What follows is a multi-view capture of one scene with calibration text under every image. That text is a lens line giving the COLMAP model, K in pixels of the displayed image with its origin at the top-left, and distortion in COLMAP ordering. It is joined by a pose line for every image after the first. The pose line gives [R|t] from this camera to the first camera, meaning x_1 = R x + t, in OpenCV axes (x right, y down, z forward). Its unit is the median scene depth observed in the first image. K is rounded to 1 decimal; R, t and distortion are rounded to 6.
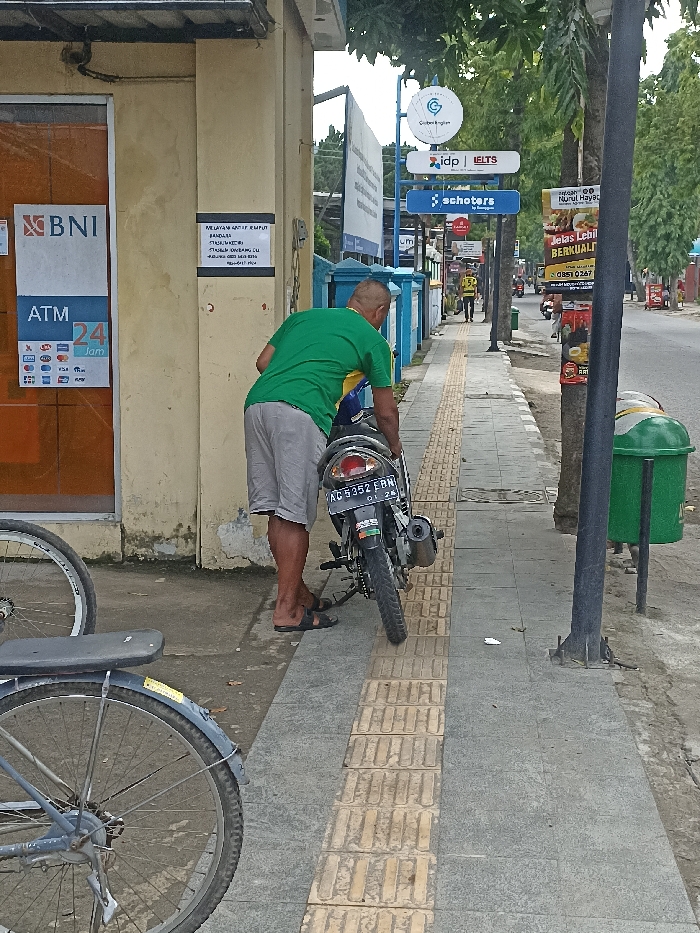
lens RADIAL K [[1380.9, 0, 350.0], [0, 1380.9, 466.5], [0, 0, 1]] dist [-0.005399, -0.027629]
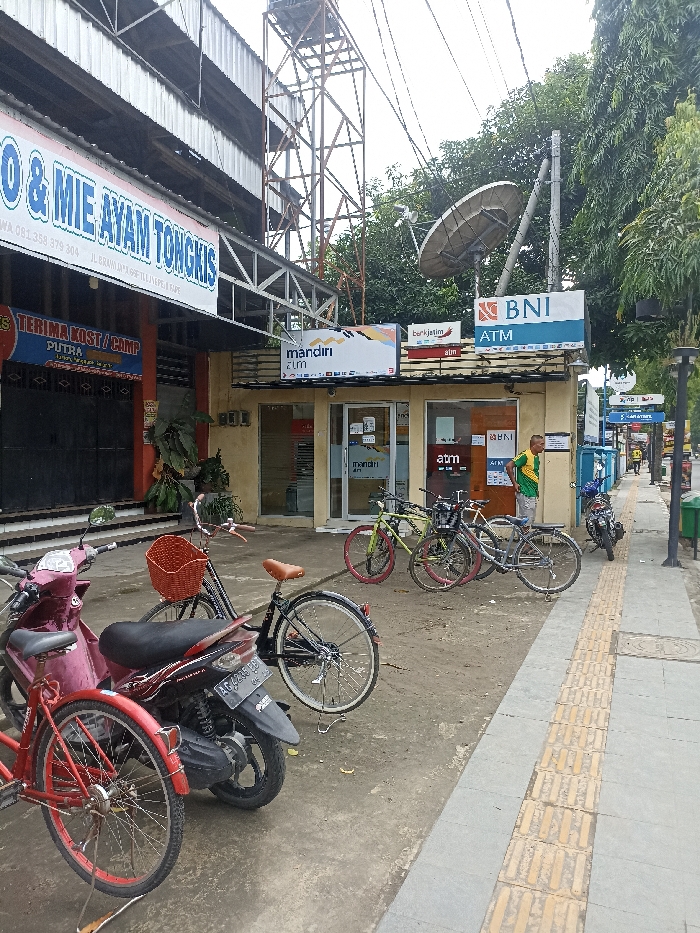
lens RADIAL K [[674.7, 0, 350.6], [0, 674.7, 471.6], [0, 0, 1]] dist [0.026459, -0.000692]
pose [[0.949101, 0.009206, -0.314838, -0.018153], [-0.042061, 0.994325, -0.097720, 0.036519], [0.312151, 0.105989, 0.944102, -0.281910]]
